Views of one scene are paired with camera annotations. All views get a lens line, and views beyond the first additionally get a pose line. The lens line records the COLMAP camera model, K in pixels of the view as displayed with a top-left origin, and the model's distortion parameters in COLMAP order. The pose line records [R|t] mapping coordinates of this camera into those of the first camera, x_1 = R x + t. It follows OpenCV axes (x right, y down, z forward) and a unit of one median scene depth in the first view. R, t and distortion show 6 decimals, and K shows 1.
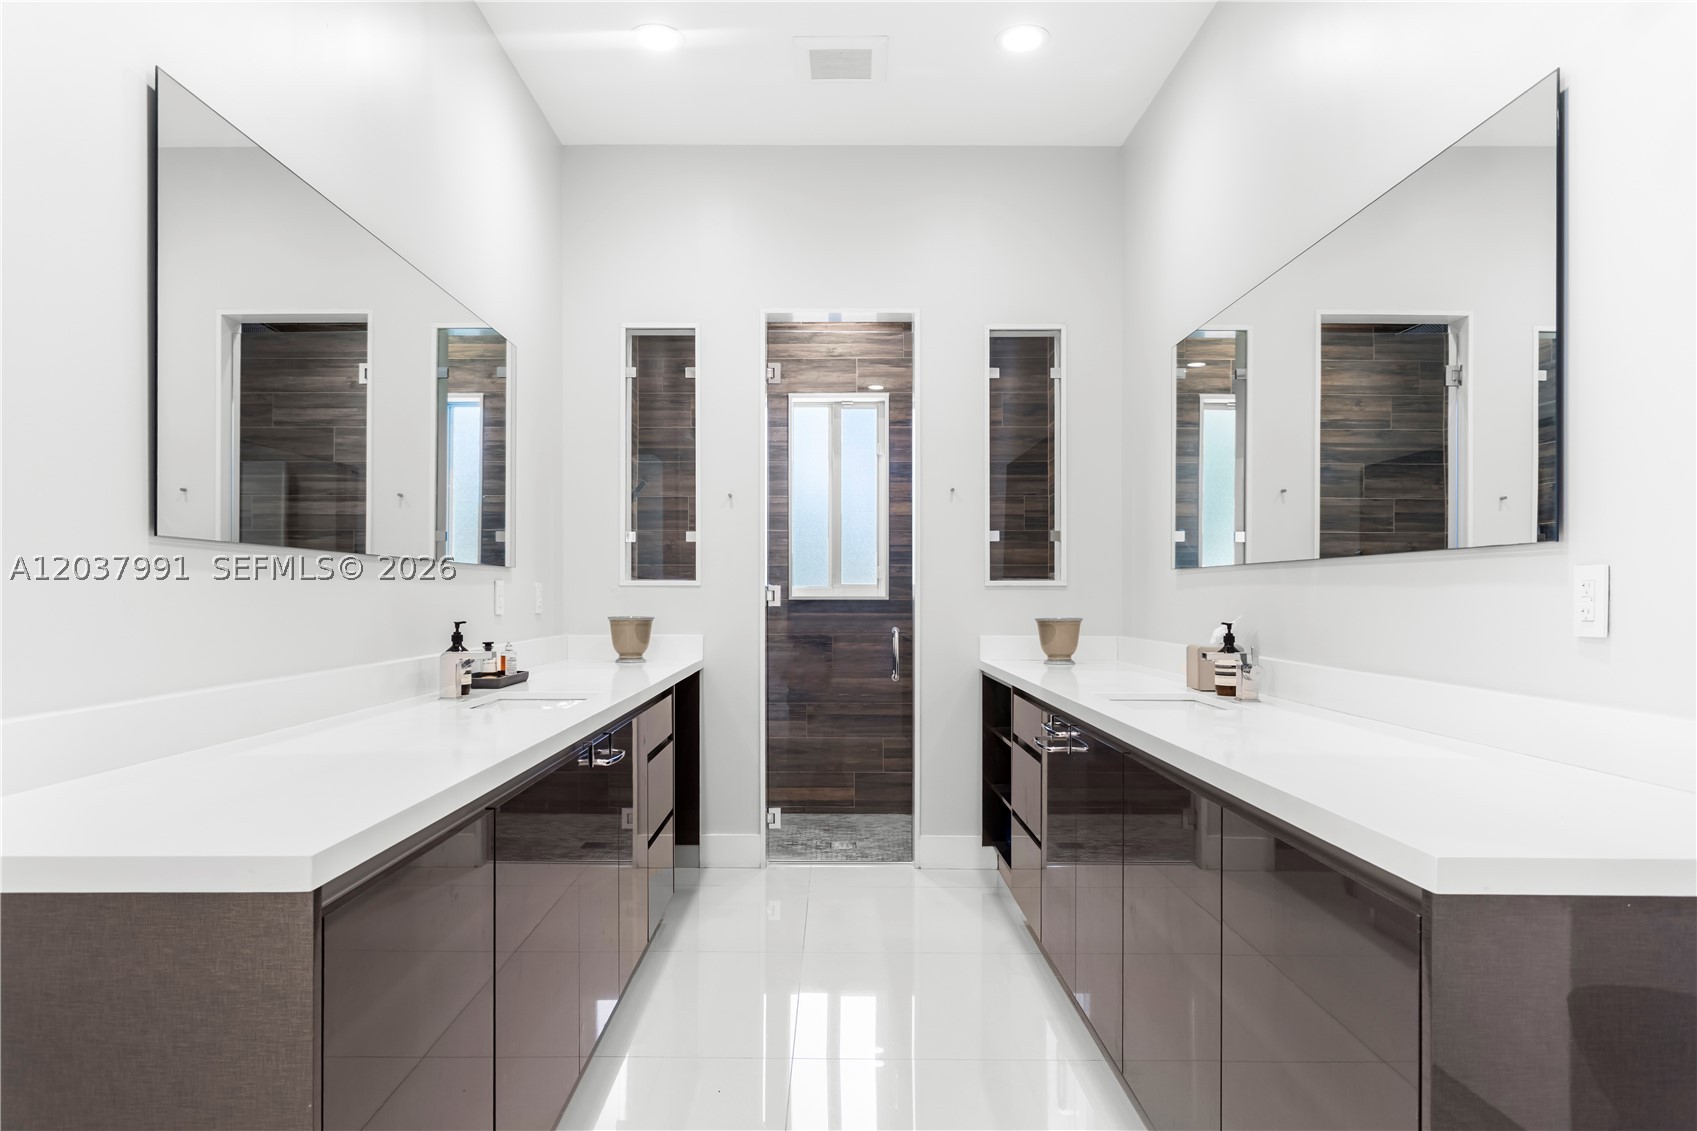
lens RADIAL K [[1125.3, 0, 848.8], [0, 1125.3, 570.9], [0, 0, 1]] dist [-0.043024, -0.001114]
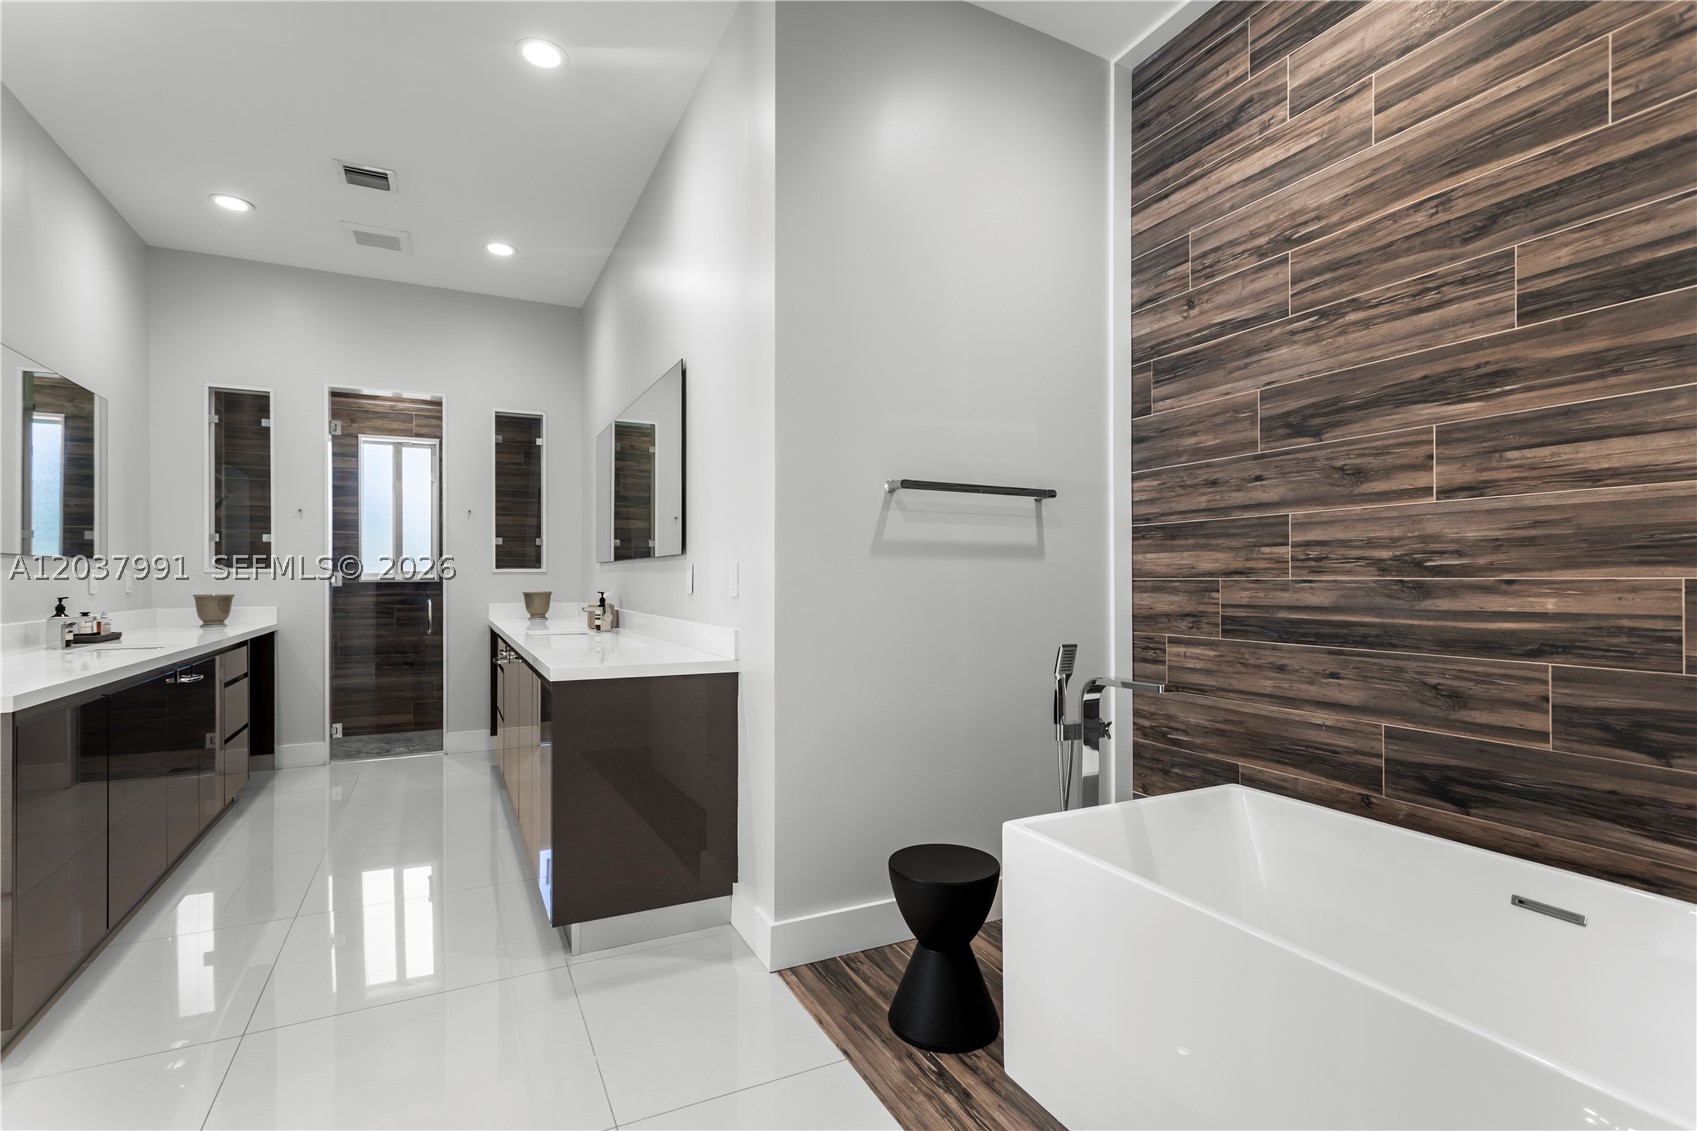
lens RADIAL K [[820.8, 0, 846.3], [0, 820.8, 567.1], [0, 0, 1]] dist [0.011001, -0.000937]
pose [[0.898584, 0.002155, 0.438796, 0.061409], [-0.005152, 0.999971, 0.005639, -0.003256], [-0.438771, -0.007327, 0.898569, -0.267230]]
